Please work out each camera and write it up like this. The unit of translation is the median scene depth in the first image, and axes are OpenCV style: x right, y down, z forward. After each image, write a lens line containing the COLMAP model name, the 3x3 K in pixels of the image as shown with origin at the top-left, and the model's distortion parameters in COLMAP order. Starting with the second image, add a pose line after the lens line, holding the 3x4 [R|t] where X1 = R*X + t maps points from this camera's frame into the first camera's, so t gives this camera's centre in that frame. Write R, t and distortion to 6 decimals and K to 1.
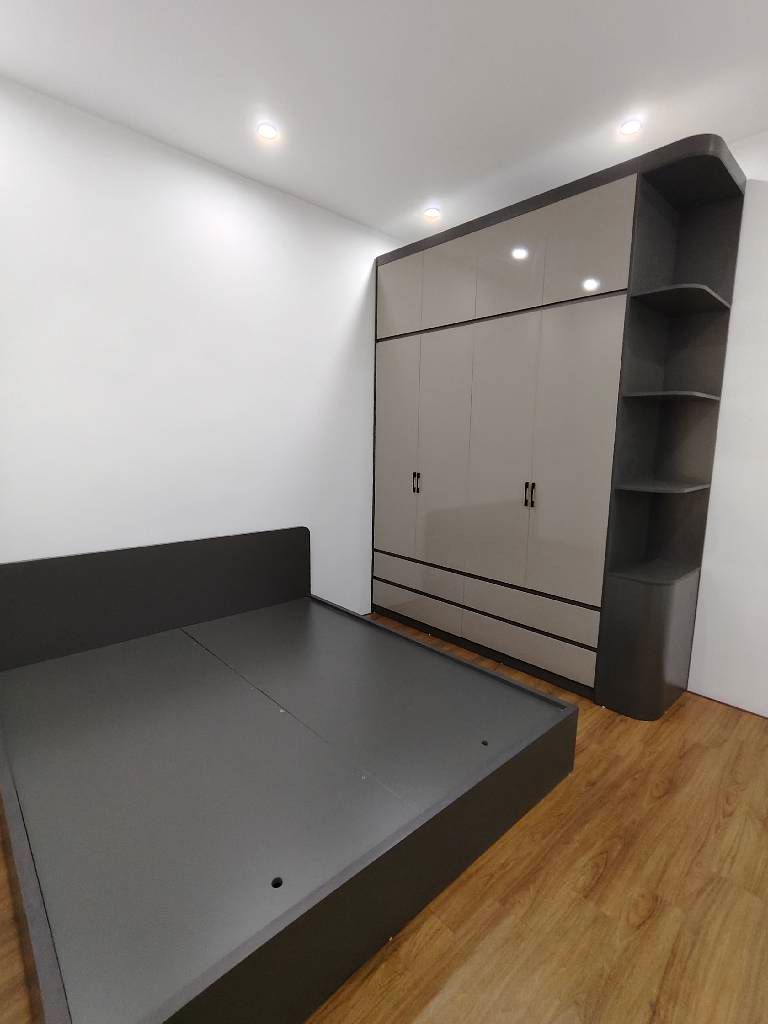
lens RADIAL K [[493.3, 0, 382.7], [0, 493.3, 509.7], [0, 0, 1]] dist [-0.002516, 0.007805]
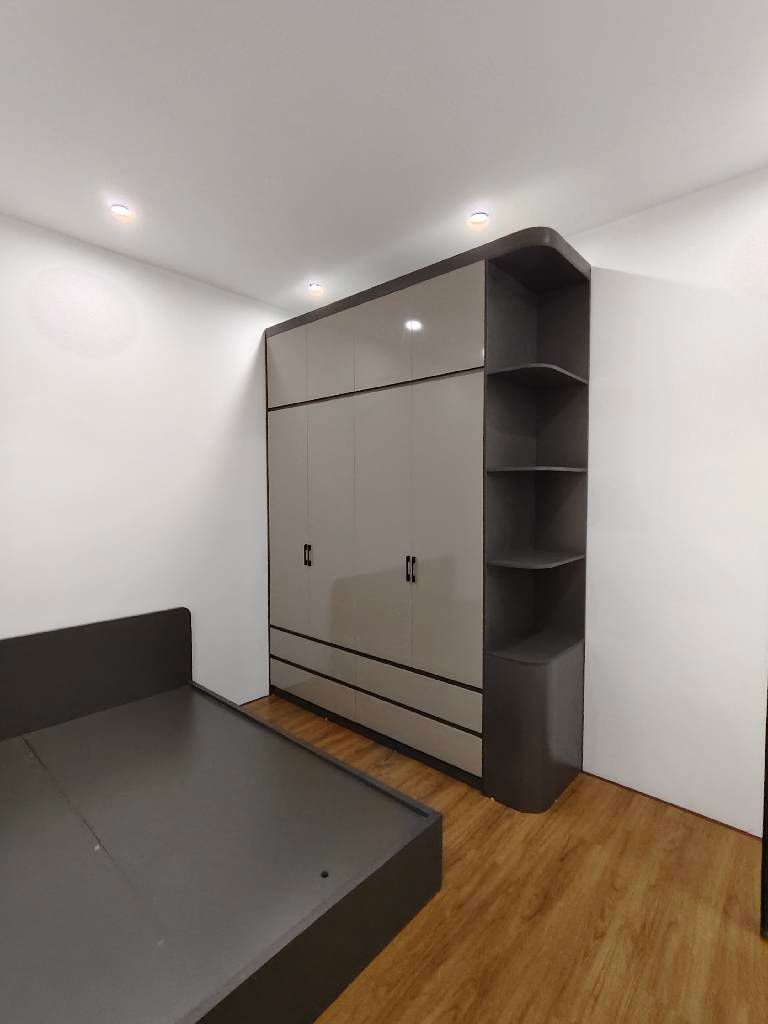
lens RADIAL K [[490.9, 0, 384.0], [0, 490.9, 512.0], [0, 0, 1]] dist [-0.000487, 0.007660]
pose [[0.995736, -0.021718, 0.089653, 0.179627], [0.030644, 0.994573, -0.099421, -0.053091], [-0.087007, 0.101744, 0.990998, 0.048418]]
